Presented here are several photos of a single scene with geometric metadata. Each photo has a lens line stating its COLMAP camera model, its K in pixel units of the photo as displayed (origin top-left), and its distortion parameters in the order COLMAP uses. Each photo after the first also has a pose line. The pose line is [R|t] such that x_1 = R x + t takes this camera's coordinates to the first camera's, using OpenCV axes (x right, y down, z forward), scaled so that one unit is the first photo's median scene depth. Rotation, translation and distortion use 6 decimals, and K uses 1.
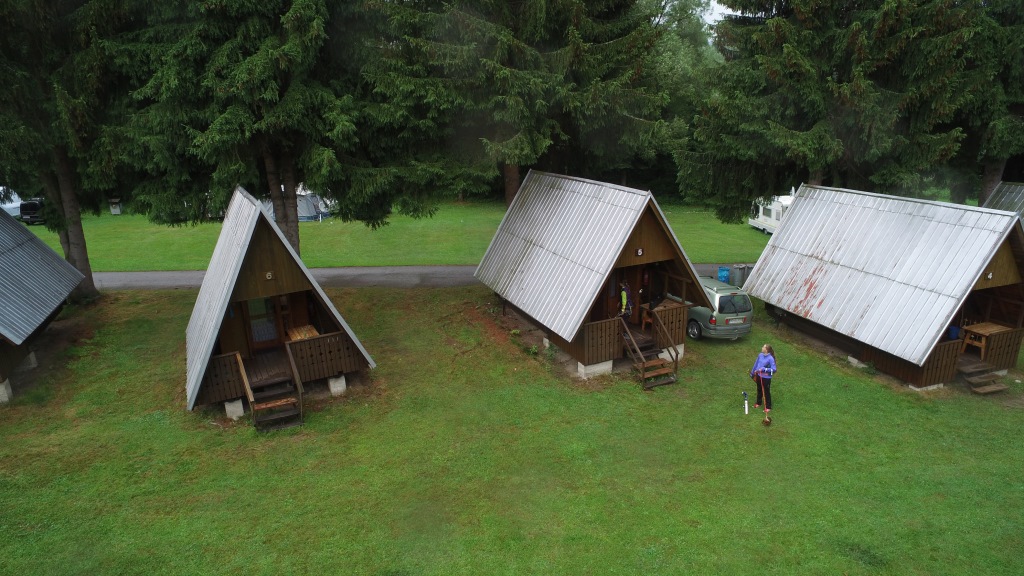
lens RADIAL K [[595.5, 0, 511.1], [0, 595.5, 290.8], [0, 0, 1]] dist [-0.124981, 0.090502]
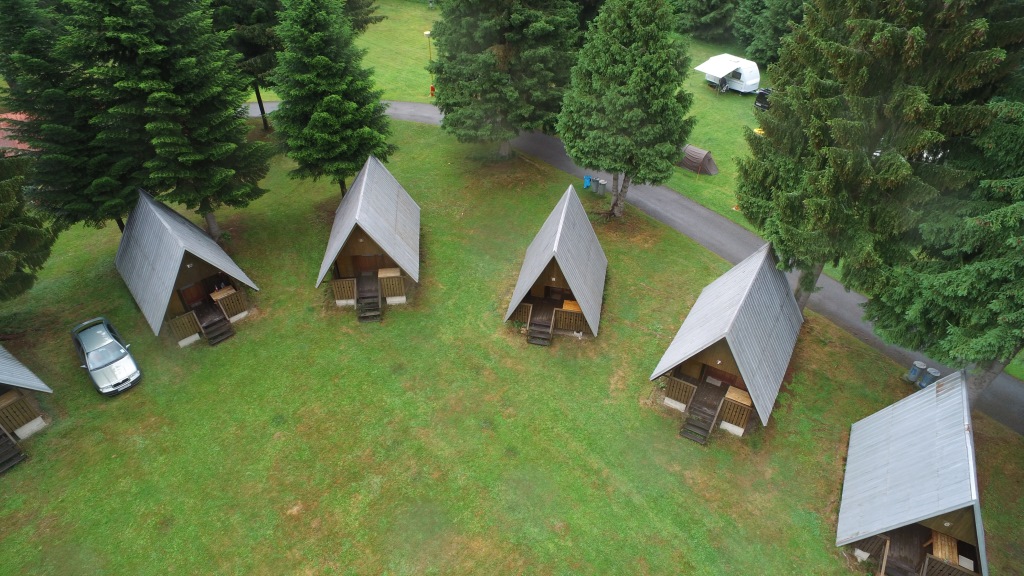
lens RADIAL K [[595.5, 0, 511.1], [0, 595.5, 290.8], [0, 0, 1]] dist [-0.124981, 0.090502]
pose [[0.528169, 0.551081, -0.646024, -0.315252], [-0.259670, 0.829174, 0.495017, -0.671217], [0.808461, -0.093700, 0.581044, -0.389212]]
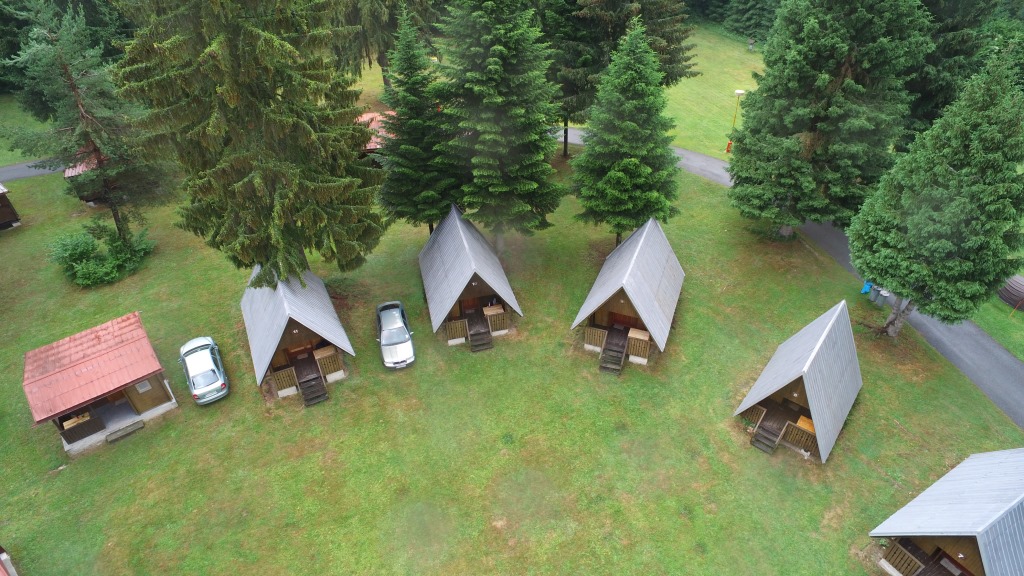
lens RADIAL K [[595.5, 0, 511.1], [0, 595.5, 290.8], [0, 0, 1]] dist [-0.124981, 0.090502]
pose [[0.065285, 0.631585, -0.772553, -0.340653], [-0.259037, 0.758391, 0.598116, -0.860380], [0.963659, 0.161072, 0.213115, -0.461148]]
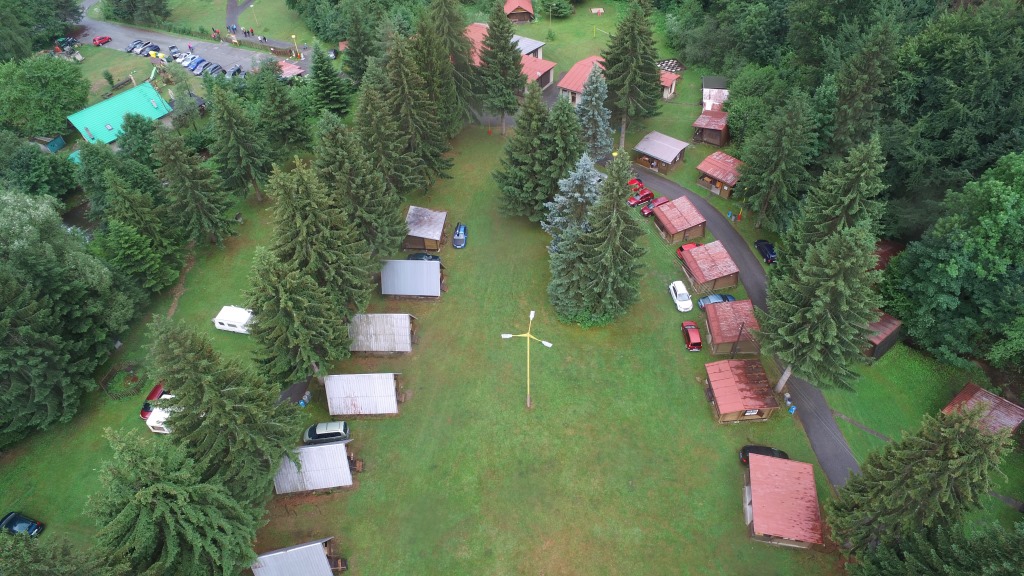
lens RADIAL K [[595.5, 0, 511.1], [0, 595.5, 290.8], [0, 0, 1]] dist [-0.124981, 0.090502]
pose [[0.256285, -0.686786, 0.680178, -1.151423], [0.295204, 0.725673, 0.621493, -2.453717], [-0.920420, 0.041512, 0.388721, -1.217804]]
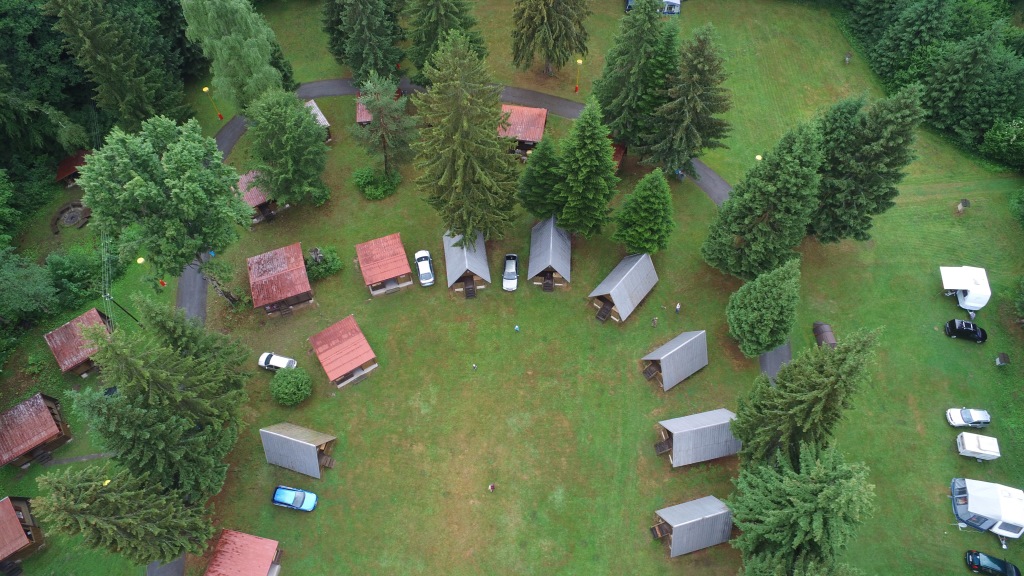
lens RADIAL K [[595.5, 0, 511.1], [0, 595.5, 290.8], [0, 0, 1]] dist [-0.124981, 0.090502]
pose [[-0.255549, 0.850091, -0.460478, 0.245140], [-0.259661, 0.398443, 0.879670, -3.074942], [0.931274, 0.344367, 0.118914, -0.834413]]
